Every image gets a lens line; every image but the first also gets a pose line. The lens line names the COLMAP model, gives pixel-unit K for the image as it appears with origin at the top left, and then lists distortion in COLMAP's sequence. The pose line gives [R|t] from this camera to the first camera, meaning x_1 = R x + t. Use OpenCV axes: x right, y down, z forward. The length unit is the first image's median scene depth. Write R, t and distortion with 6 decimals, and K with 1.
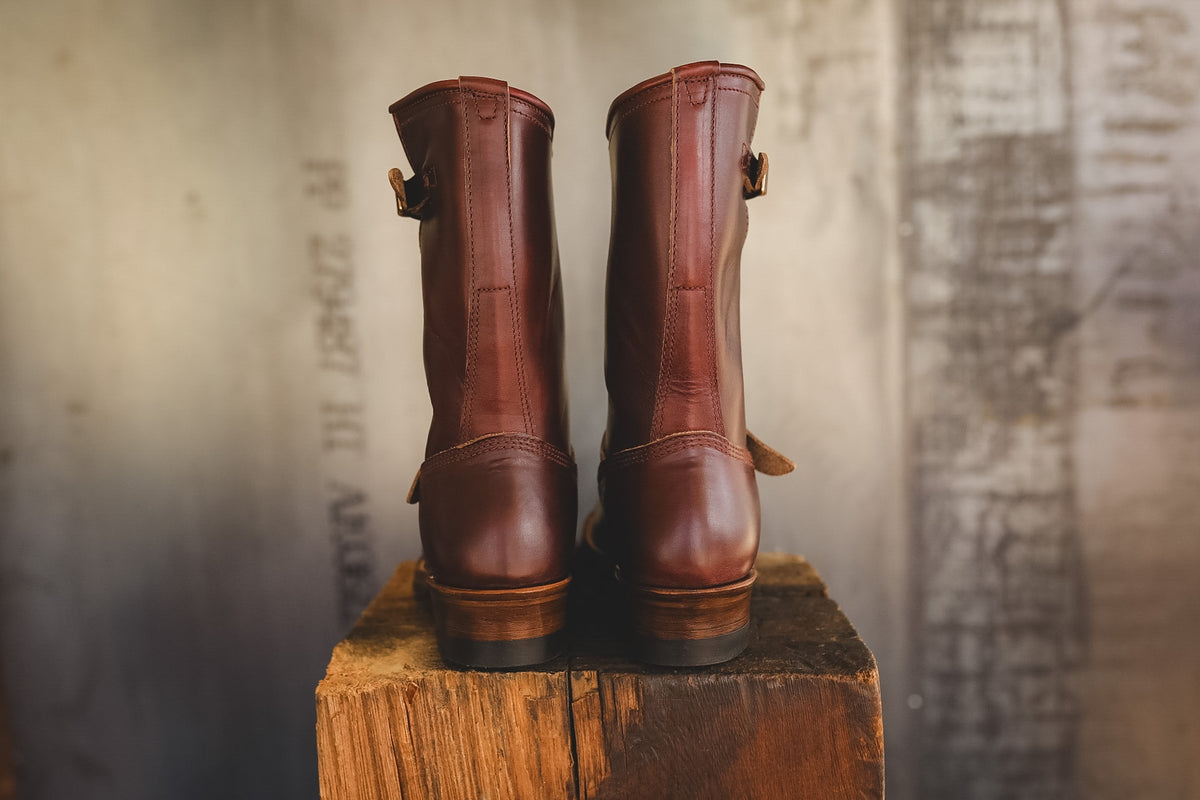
lens RADIAL K [[1292.1, 0, 707.2], [0, 1292.1, 442.0], [0, 0, 1]] dist [-0.047421, 0.010636]
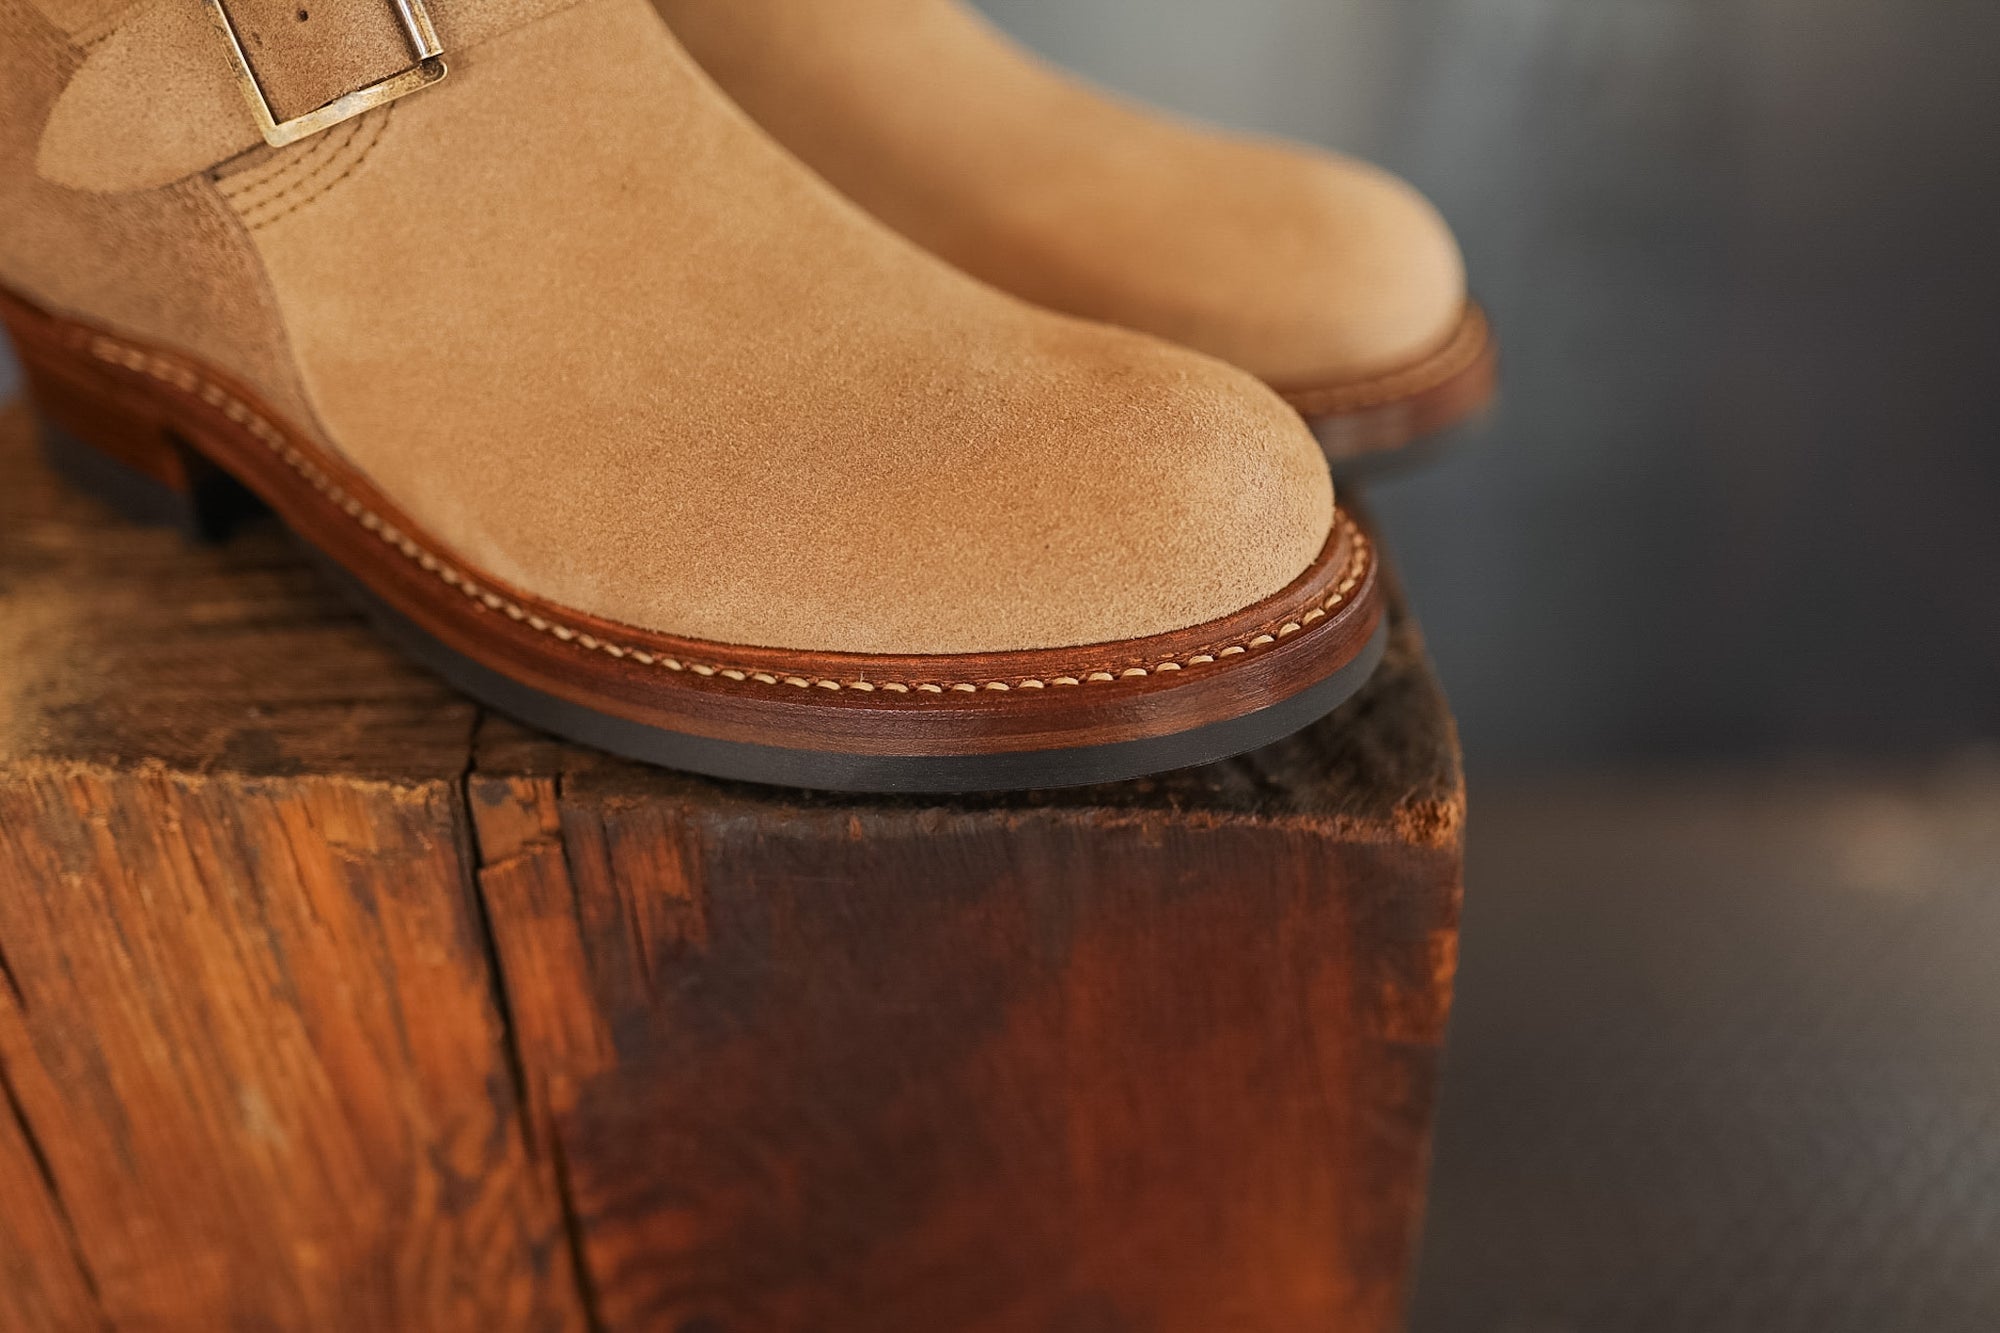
lens RADIAL K [[2007.1, 0, 1001.0], [0, 2007.1, 651.4], [0, 0, 1]] dist [-0.071264, 0.084162]
pose [[0.999486, 0.018431, 0.026224, 0.008016], [-0.027532, 0.912591, 0.407946, -0.047797], [-0.016413, -0.408458, 0.912629, 0.572729]]
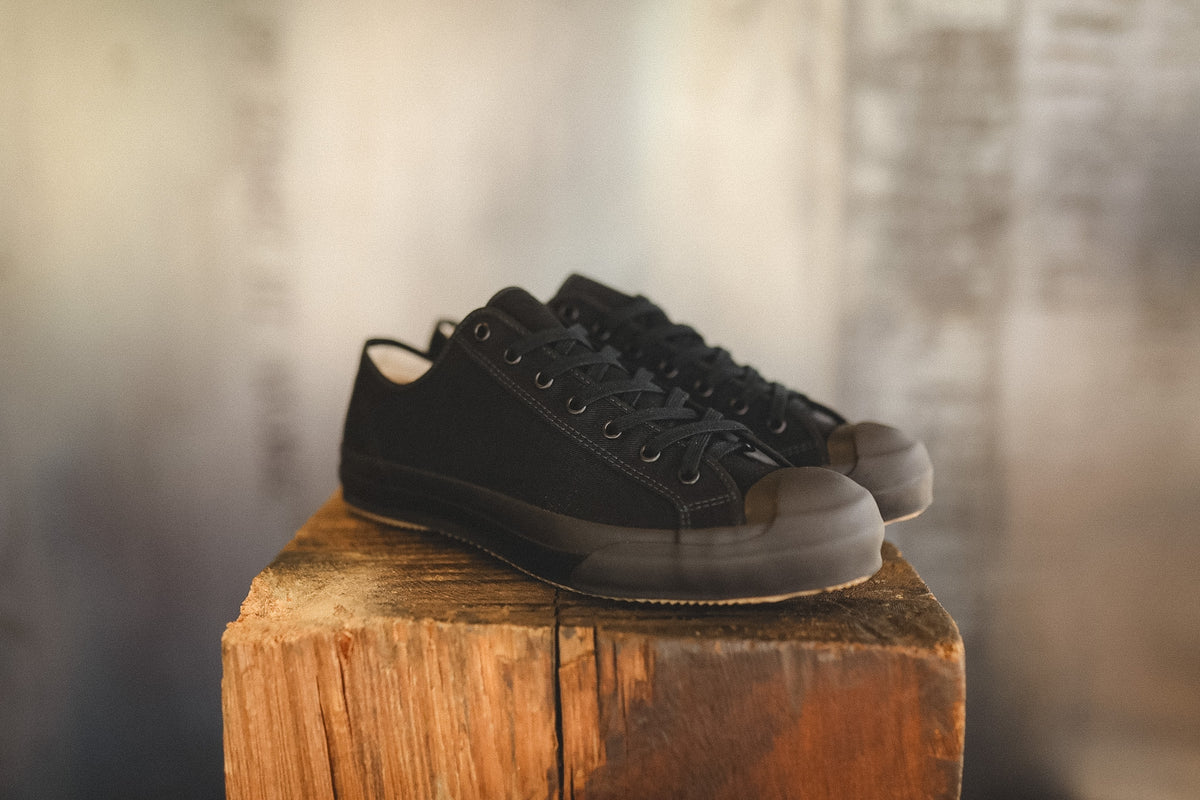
lens RADIAL K [[1182.5, 0, 603.4], [0, 1182.5, 403.2], [0, 0, 1]] dist [-0.043027, 0.007763]
pose [[0.999098, 0.042373, 0.002674, -0.086811], [-0.042457, 0.997395, 0.058313, 0.004763], [-0.000196, -0.058374, 0.998295, 0.312456]]
